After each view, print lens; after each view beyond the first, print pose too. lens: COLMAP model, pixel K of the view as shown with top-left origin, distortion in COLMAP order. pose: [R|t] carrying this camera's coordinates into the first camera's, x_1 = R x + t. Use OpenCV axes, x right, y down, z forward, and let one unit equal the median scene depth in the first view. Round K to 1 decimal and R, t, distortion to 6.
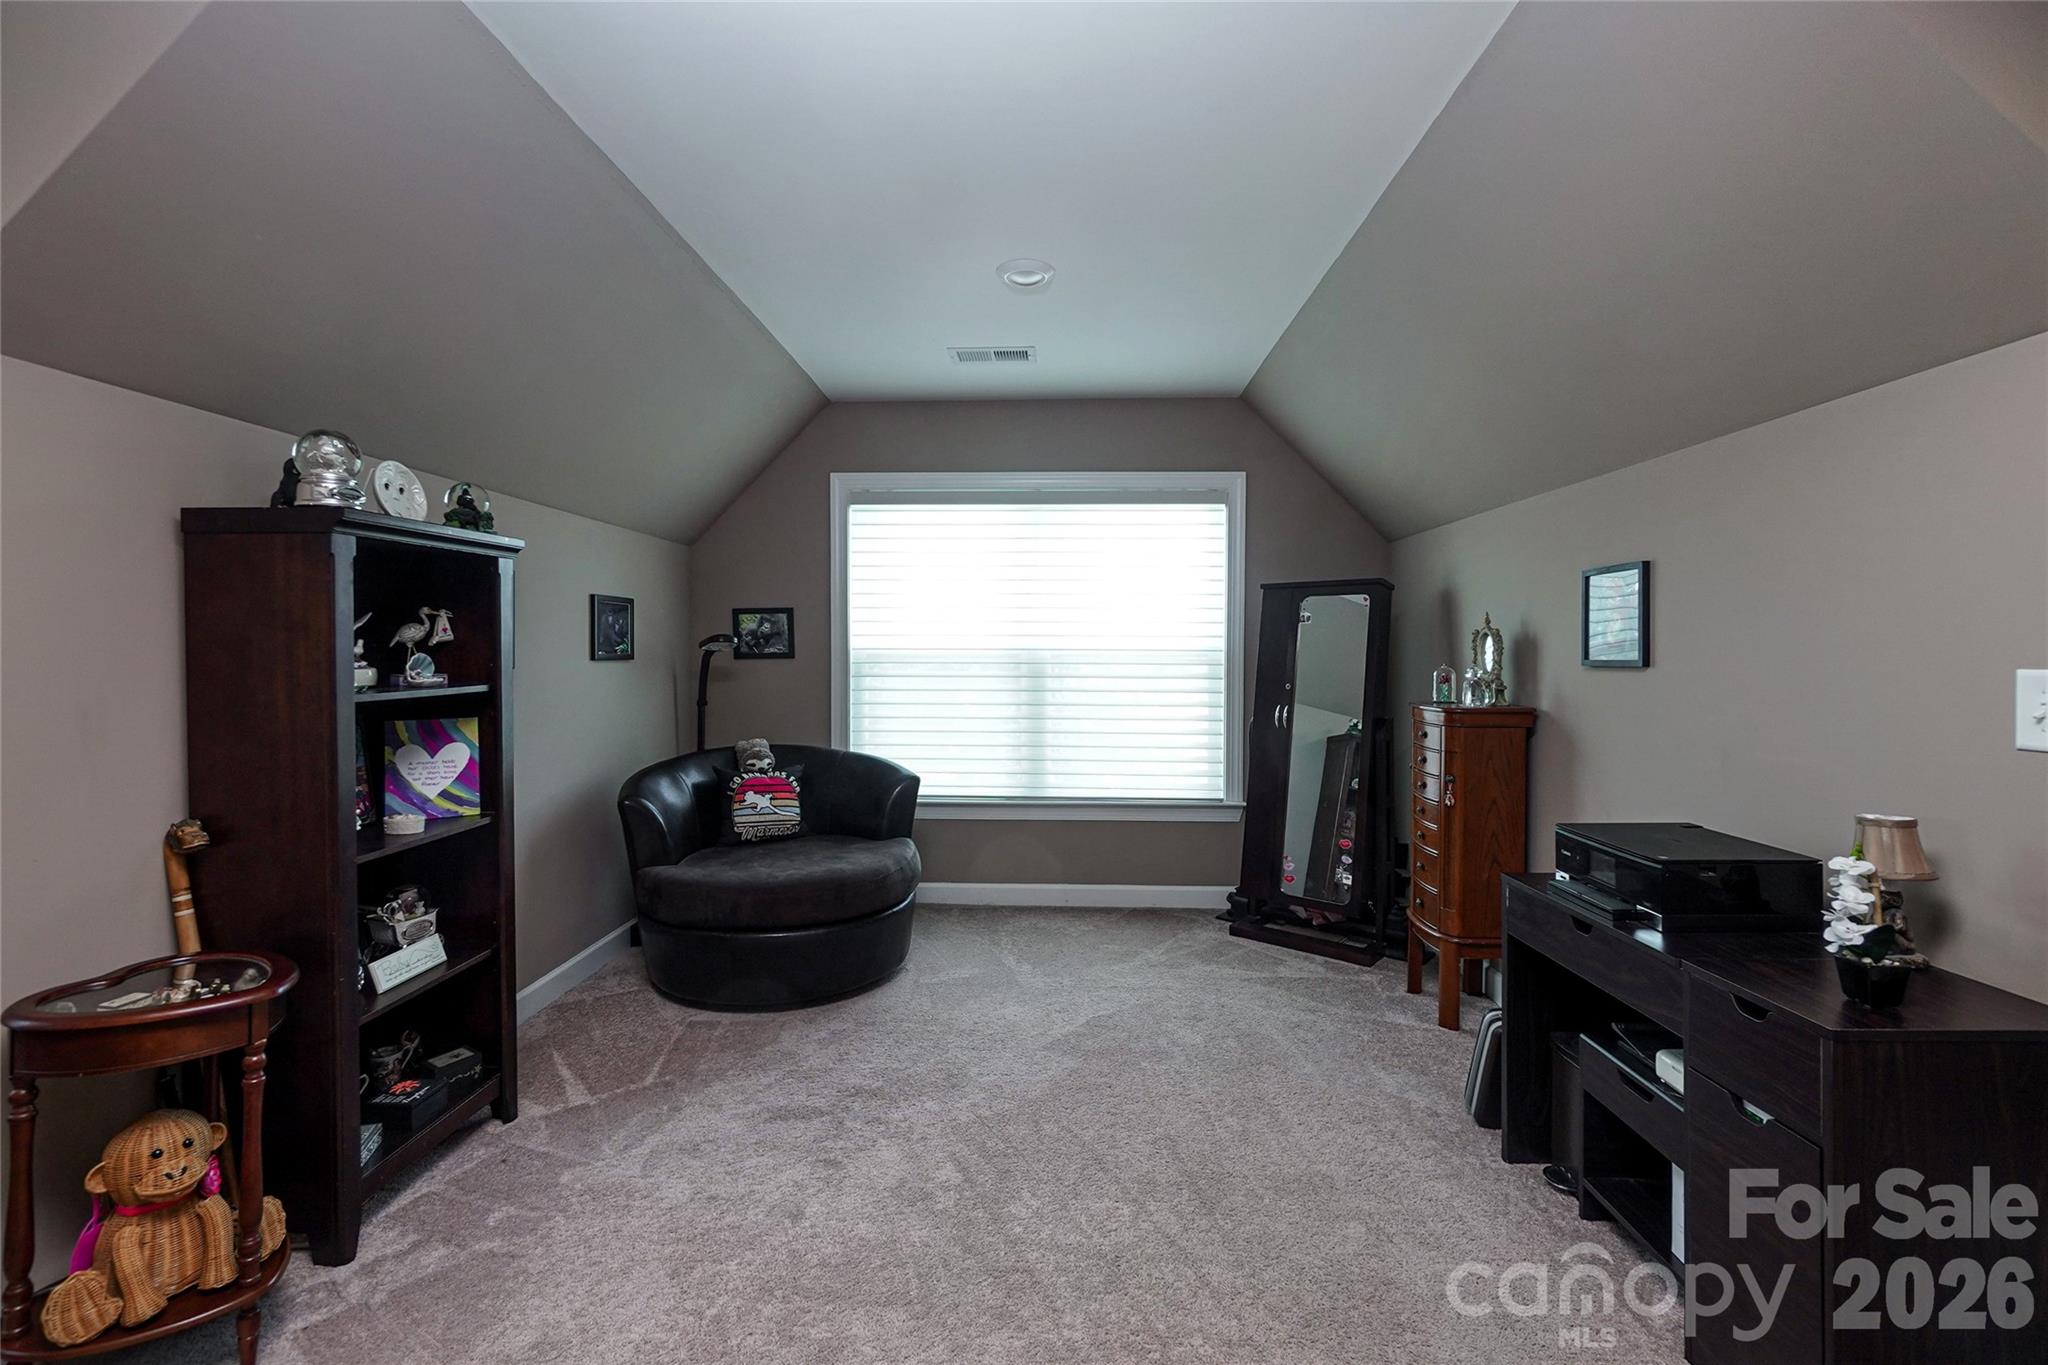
lens RADIAL K [[896.5, 0, 1022.6], [0, 896.5, 652.9], [0, 0, 1]] dist [-0.002442, 0.000016]
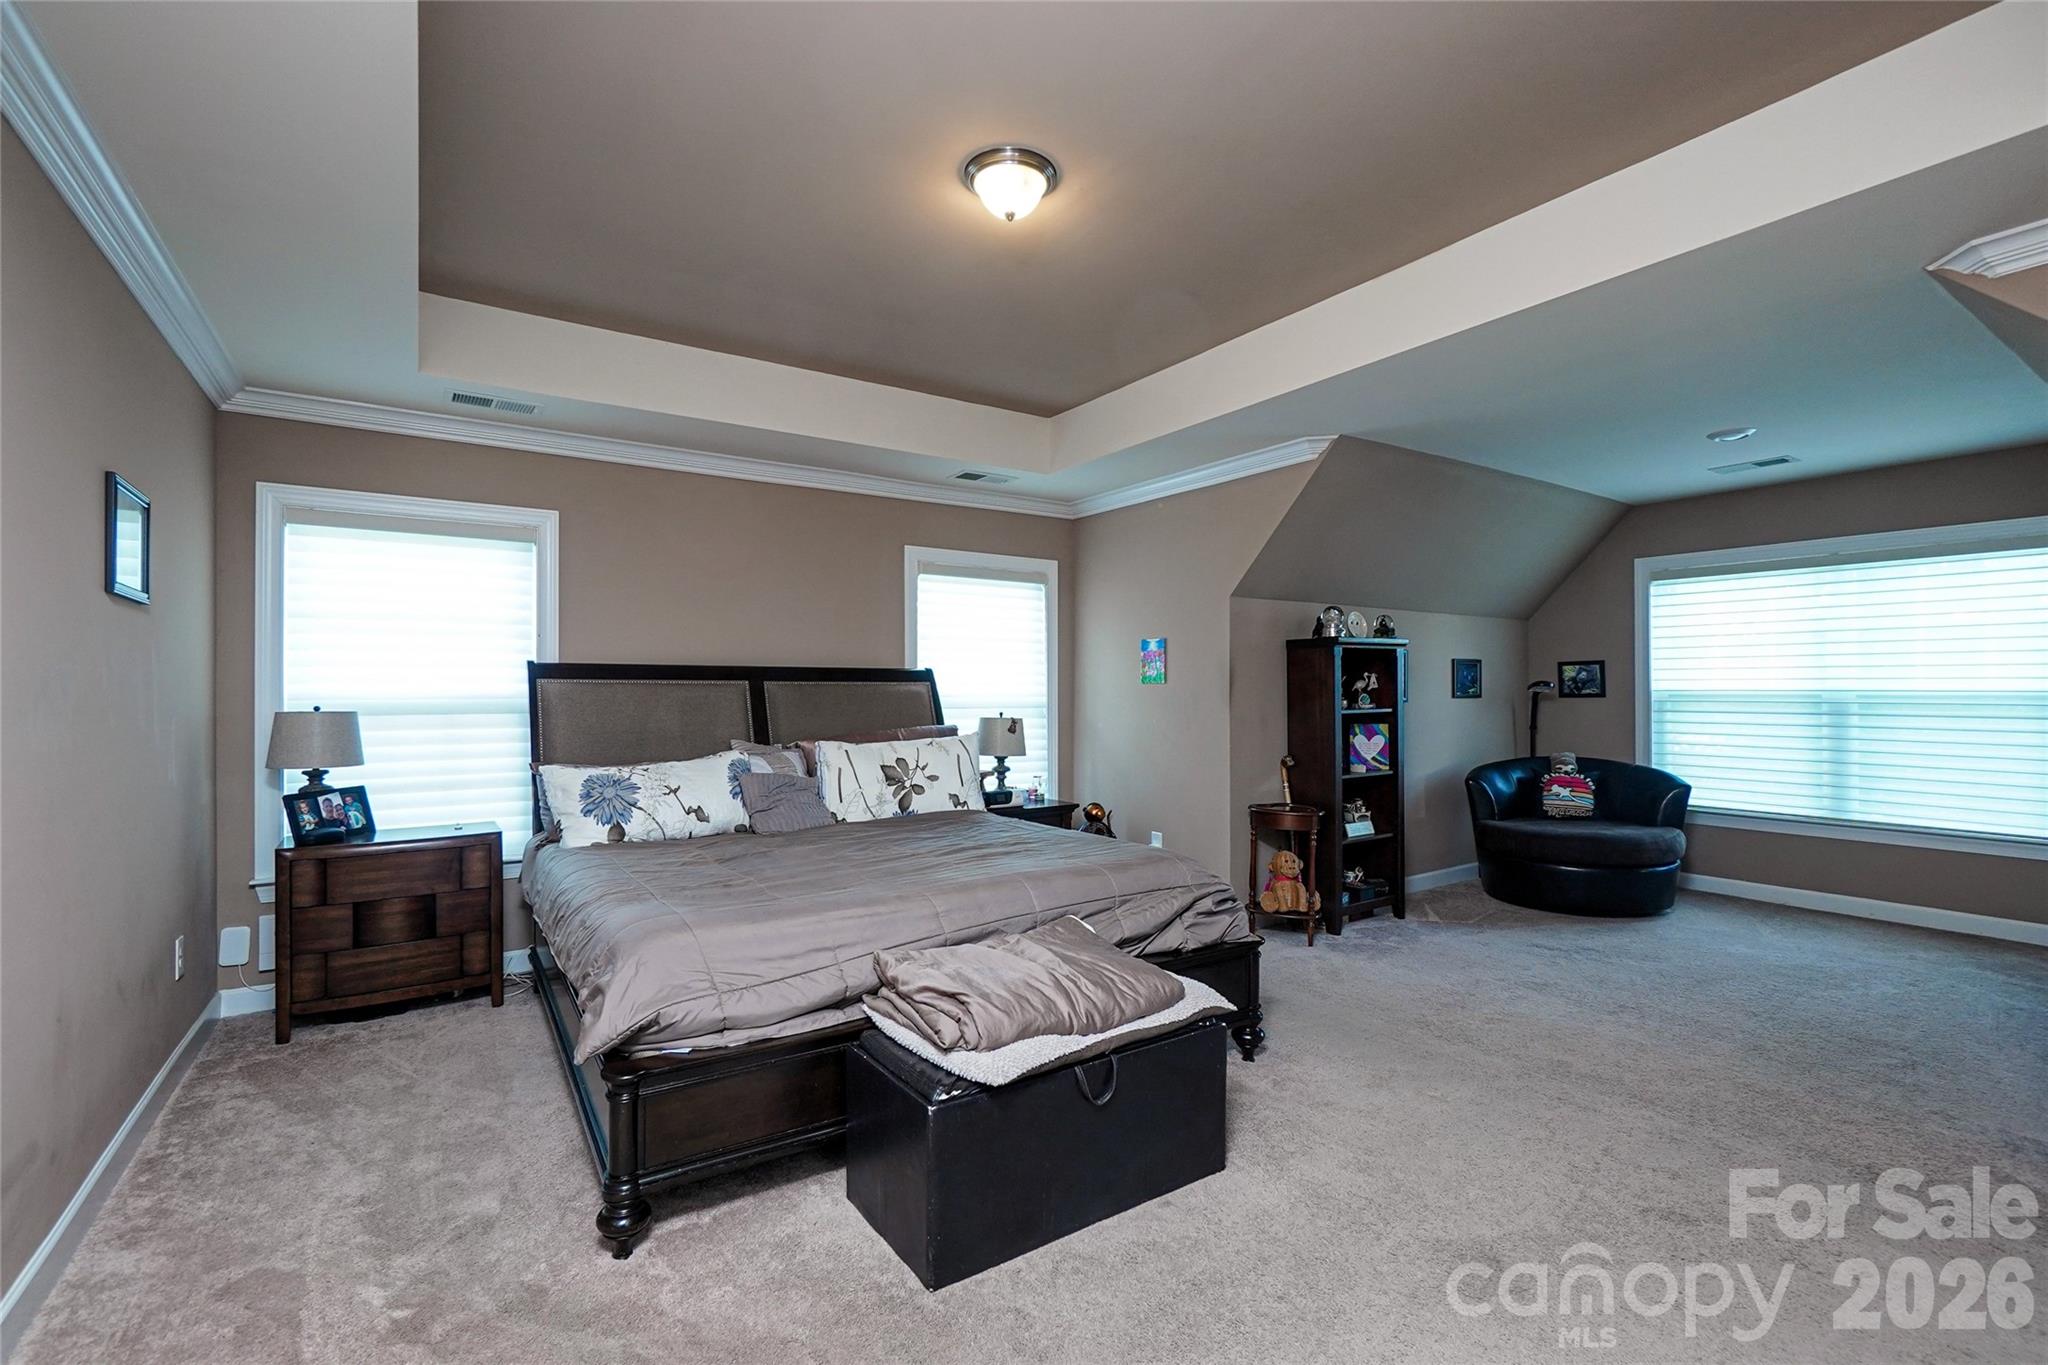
lens RADIAL K [[897.5, 0, 1027.1], [0, 897.5, 701.9], [0, 0, 1]] dist [-0.001178, 0.000544]
pose [[0.586869, 0.008309, -0.809640, 0.419485], [0.000428, 0.999944, 0.010572, -0.002339], [0.809682, -0.006551, 0.586832, -0.645238]]
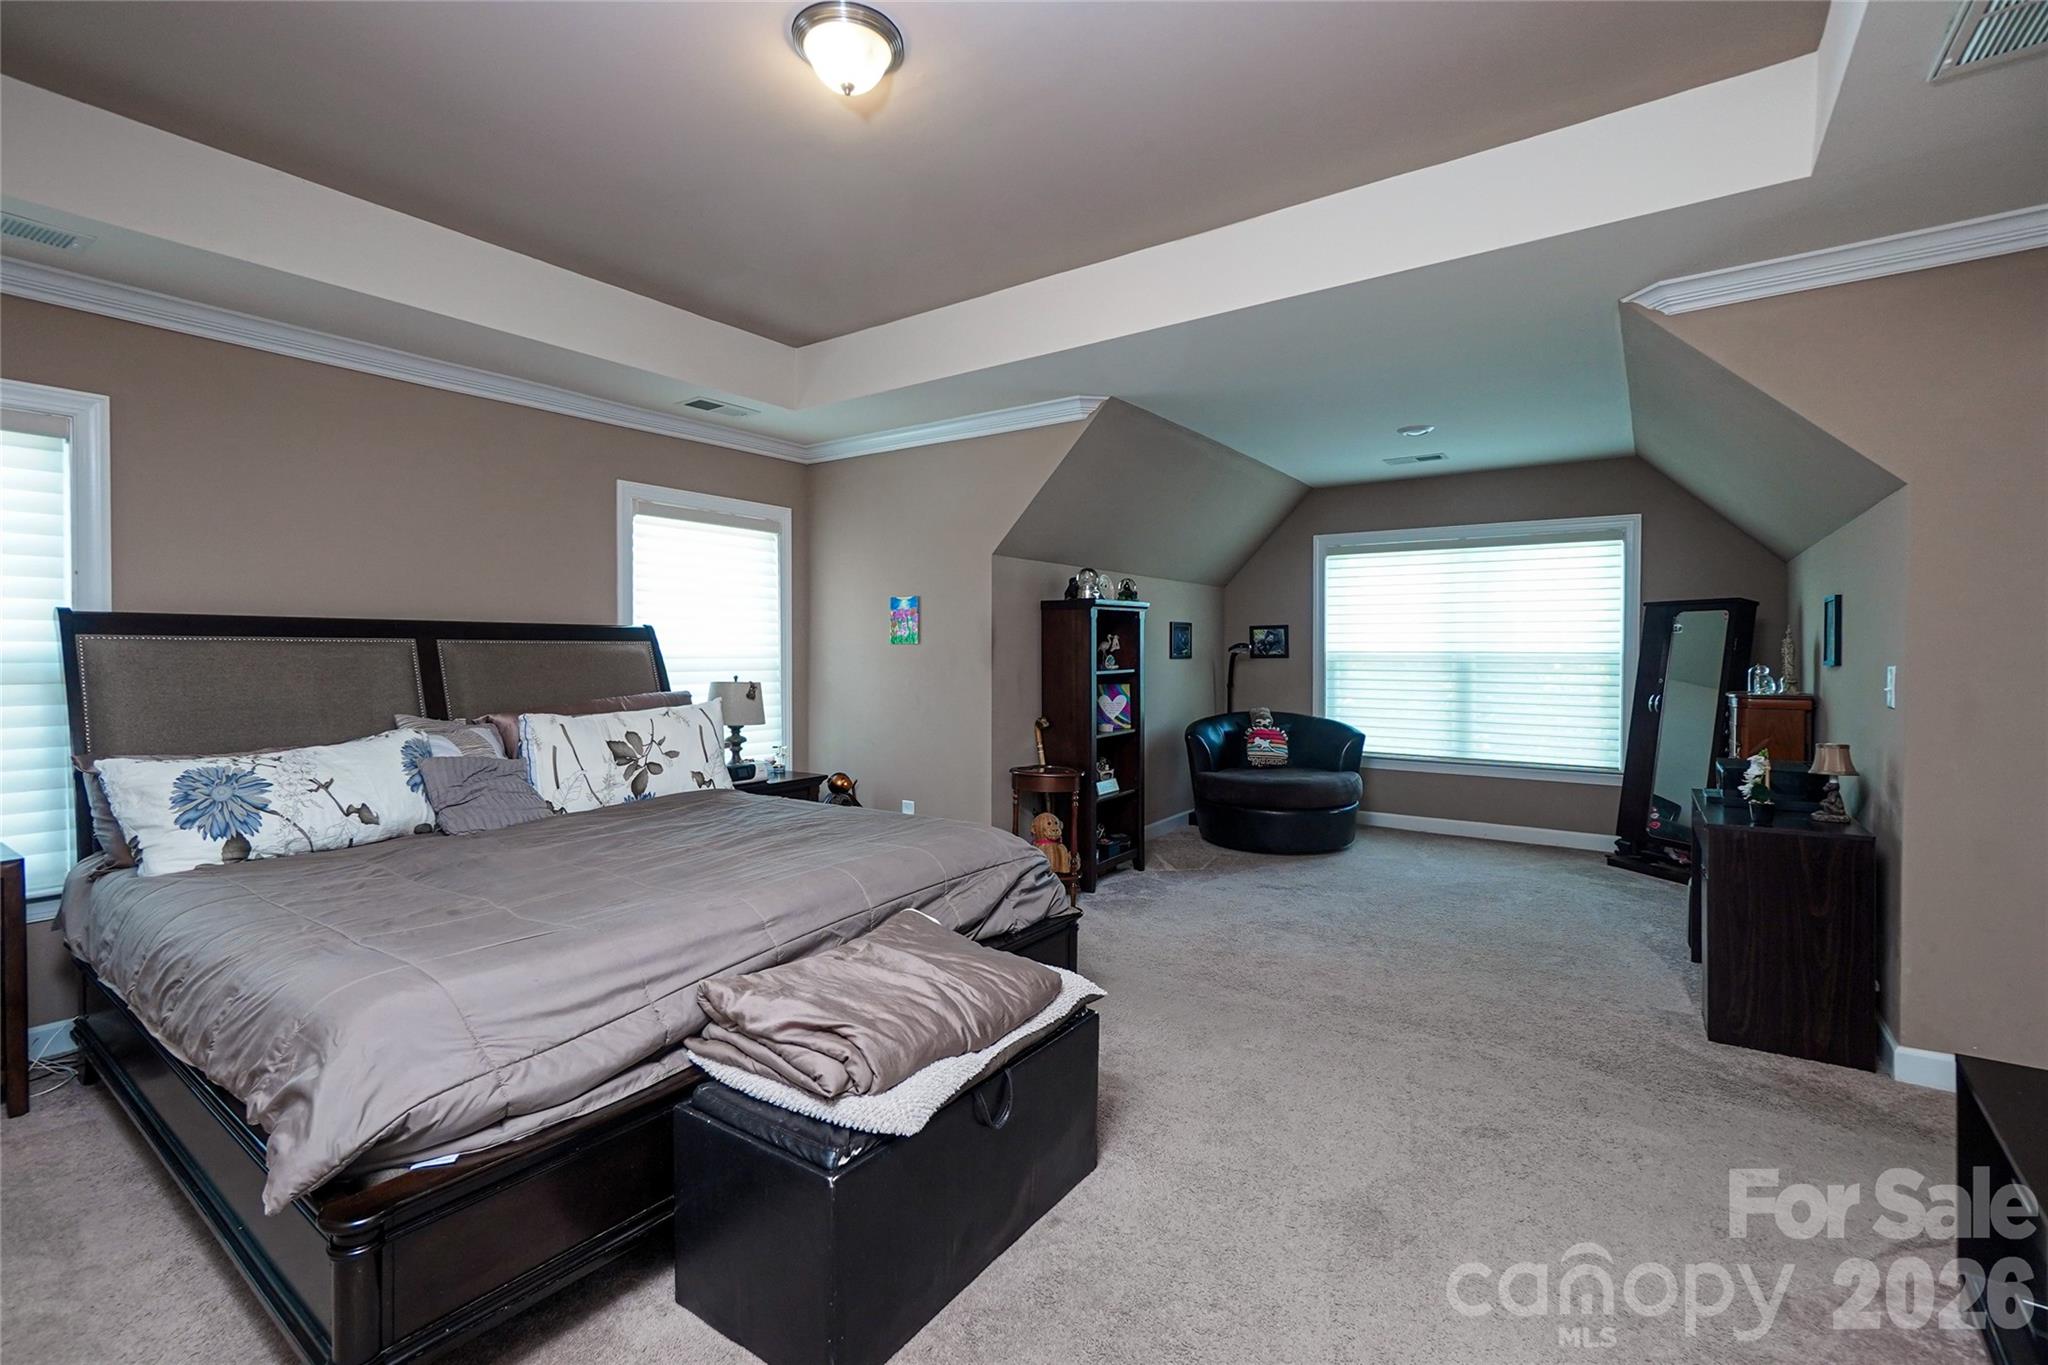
lens RADIAL K [[899.6, 0, 1011.2], [0, 899.6, 672.2], [0, 0, 1]] dist [-0.004096, 0.000896]
pose [[0.832181, 0.012666, -0.554360, 0.255280], [-0.000519, 0.999756, 0.022064, -0.004041], [0.554504, -0.018074, 0.831985, -0.682764]]
